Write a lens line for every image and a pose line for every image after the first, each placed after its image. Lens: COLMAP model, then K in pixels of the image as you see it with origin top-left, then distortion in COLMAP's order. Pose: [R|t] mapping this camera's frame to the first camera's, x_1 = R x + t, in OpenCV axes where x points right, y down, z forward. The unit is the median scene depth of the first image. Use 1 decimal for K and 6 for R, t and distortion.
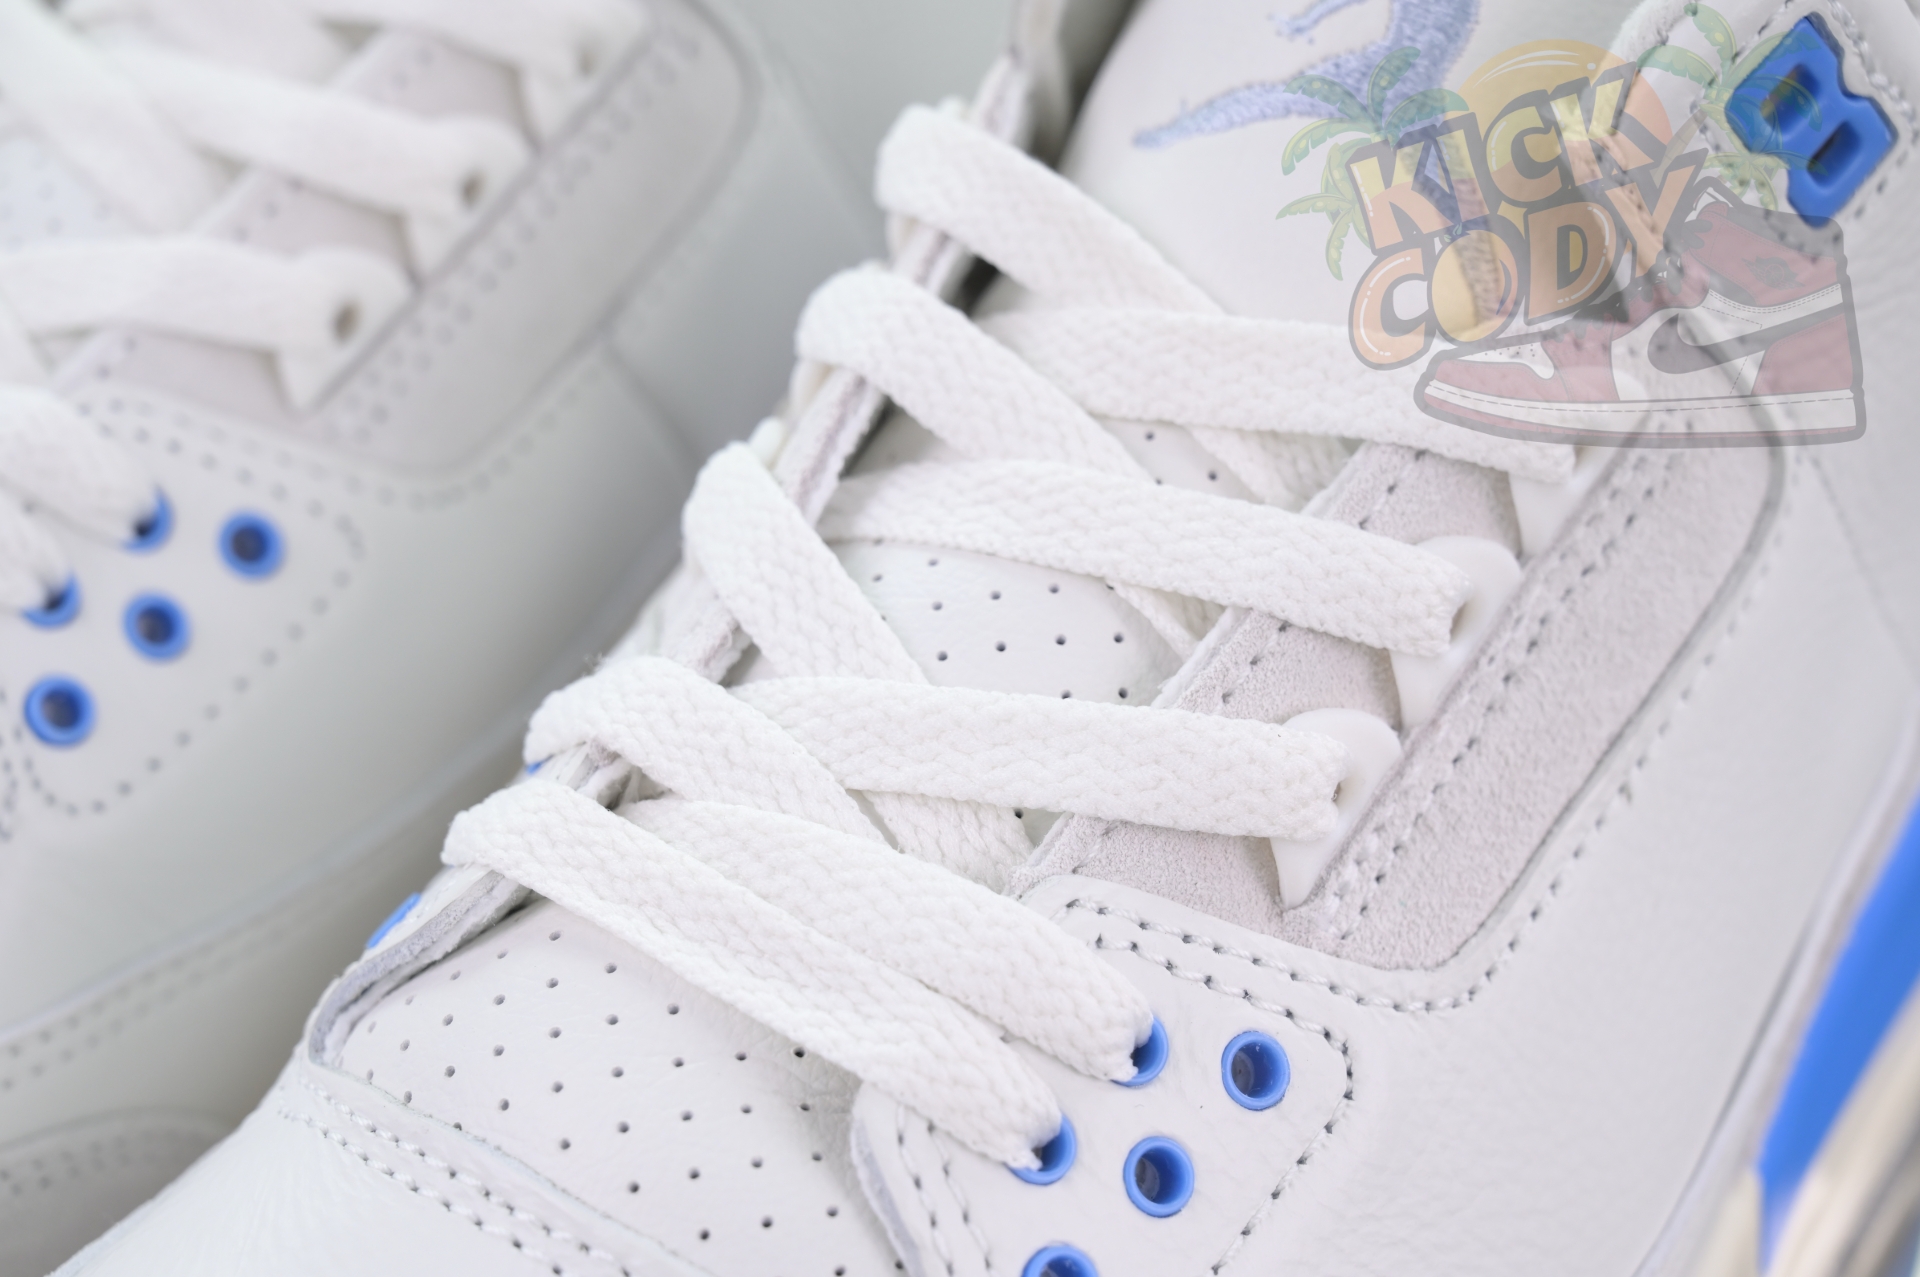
lens RADIAL K [[3879.9, 0, 960.0], [0, 3879.9, 638.5], [0, 0, 1]] dist [-0.006862, 0.162573]
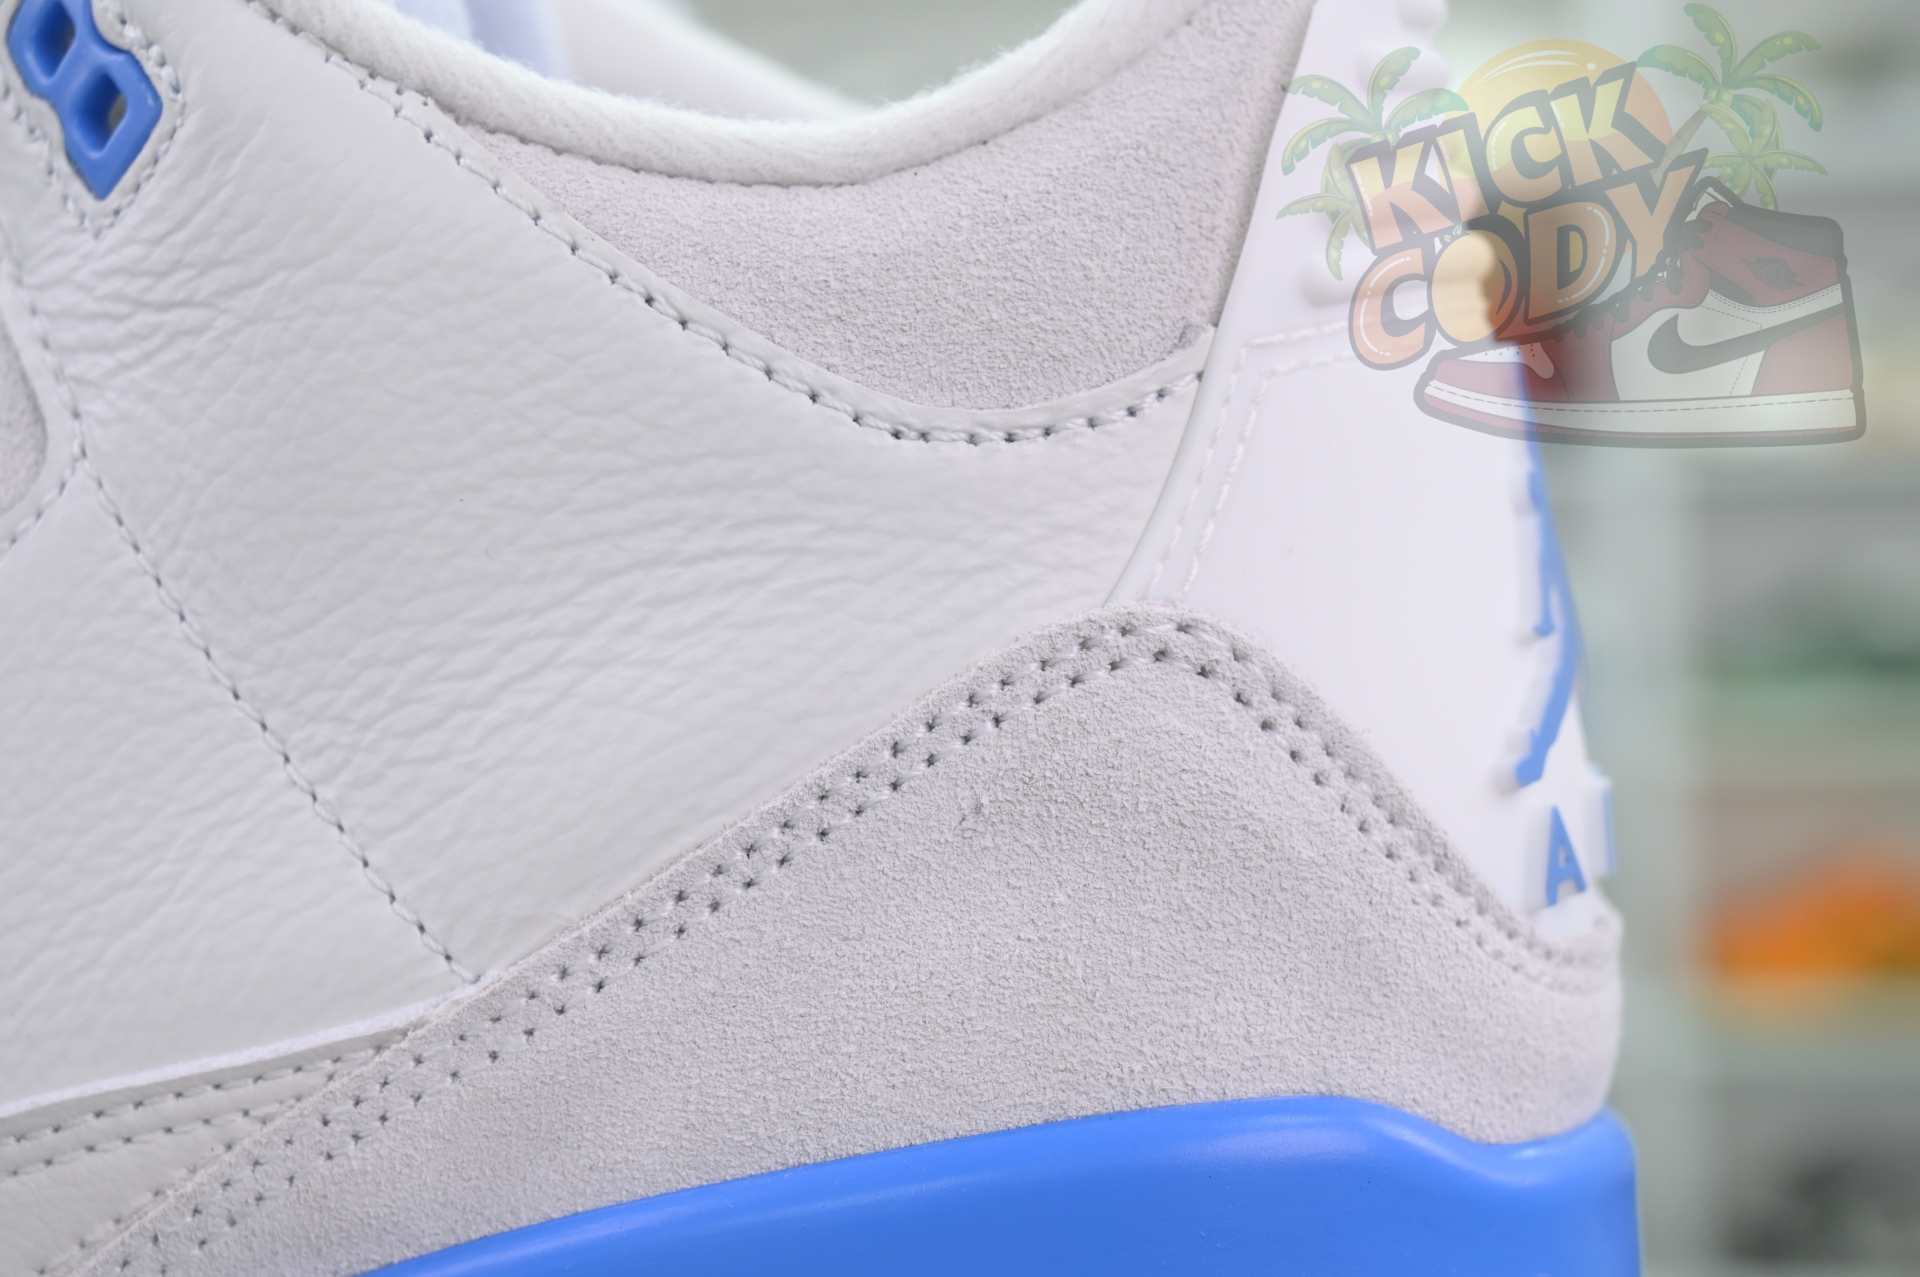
lens RADIAL K [[3879.9, 0, 960.0], [0, 3879.9, 638.5], [0, 0, 1]] dist [-0.006862, 0.162573]
pose [[0.347544, 0.007210, -0.937636, 1.244515], [-0.472531, 0.865057, -0.168497, 0.046959], [0.809893, 0.501622, 0.304052, 1.005639]]
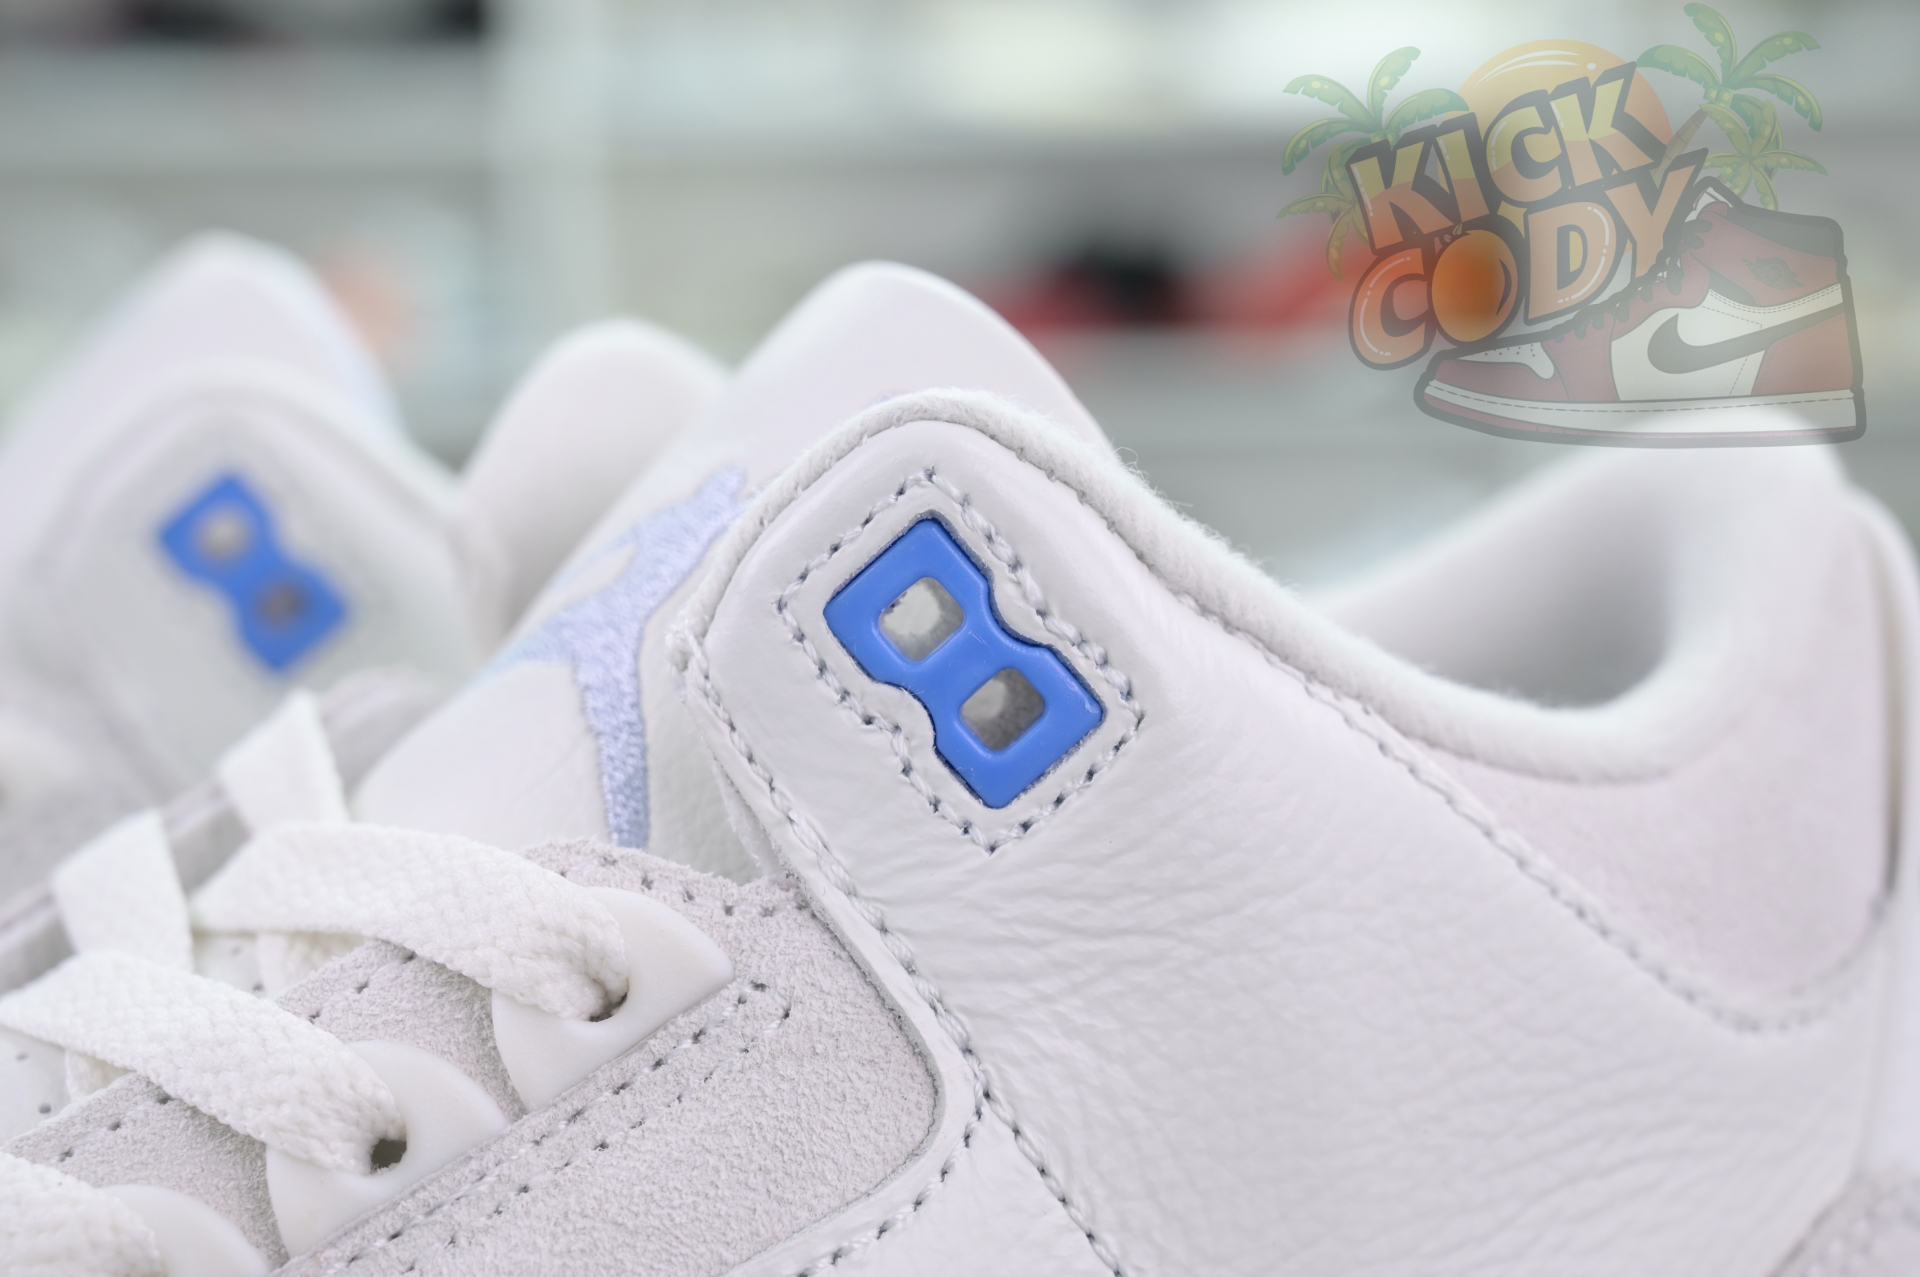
lens RADIAL K [[3879.9, 0, 960.0], [0, 3879.9, 638.5], [0, 0, 1]] dist [-0.006862, 0.162573]
pose [[0.852055, 0.024497, -0.522879, 0.689279], [-0.268666, 0.877761, -0.396679, 0.203616], [0.449245, 0.478473, 0.754482, 0.388484]]
